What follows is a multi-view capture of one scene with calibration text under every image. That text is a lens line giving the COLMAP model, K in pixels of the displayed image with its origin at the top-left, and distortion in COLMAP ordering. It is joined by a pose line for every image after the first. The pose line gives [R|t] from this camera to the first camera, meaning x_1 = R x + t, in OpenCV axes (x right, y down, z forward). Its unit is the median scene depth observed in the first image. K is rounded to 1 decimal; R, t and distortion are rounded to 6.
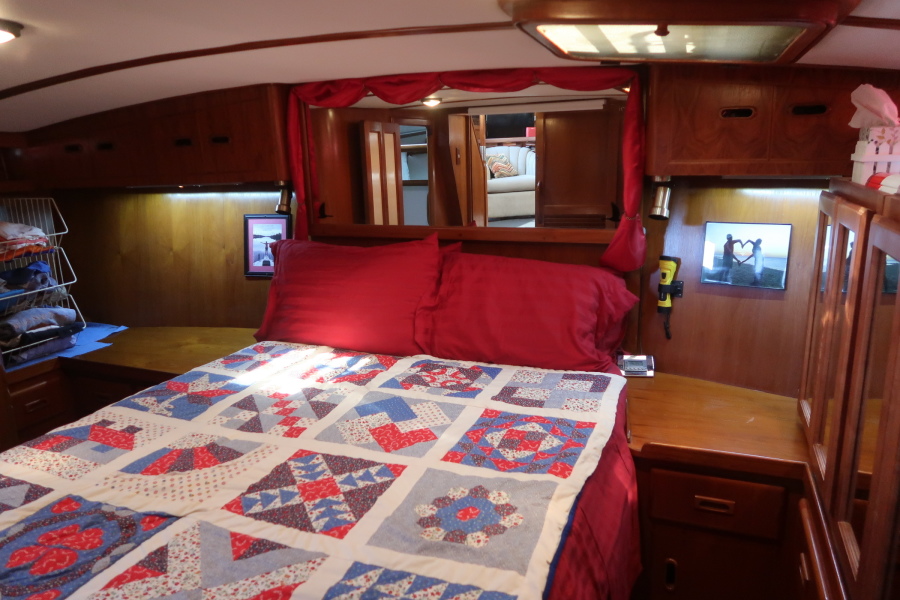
lens RADIAL K [[621.4, 0, 449.6], [0, 621.4, 300.7], [0, 0, 1]] dist [-0.009618, -0.008244]
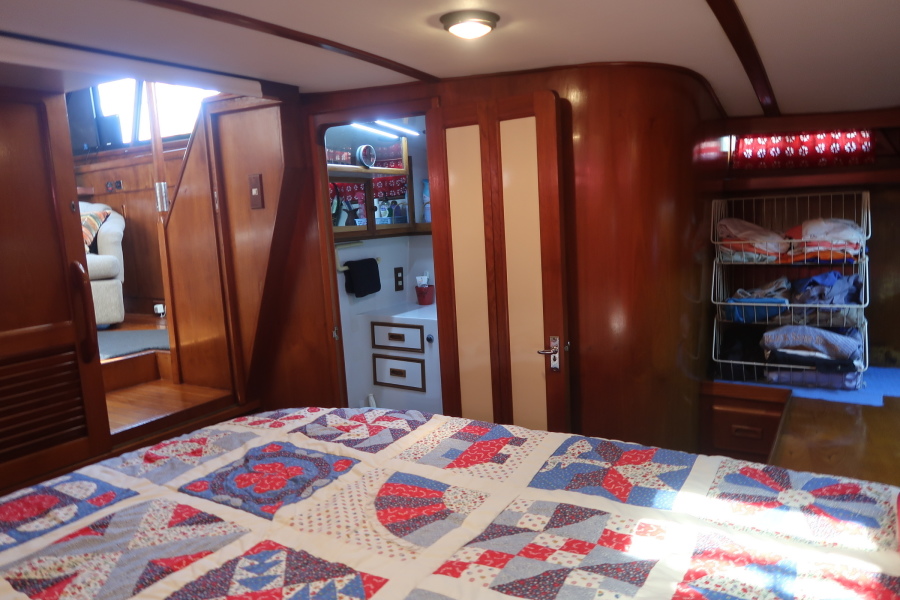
lens RADIAL K [[621.4, 0, 451.2], [0, 621.4, 296.4], [0, 0, 1]] dist [-0.009618, -0.008244]
pose [[-0.158306, 0.176758, -0.971440, 0.271891], [-0.173588, 0.963541, 0.203609, -0.158355], [0.972012, 0.200863, -0.121851, 0.905377]]
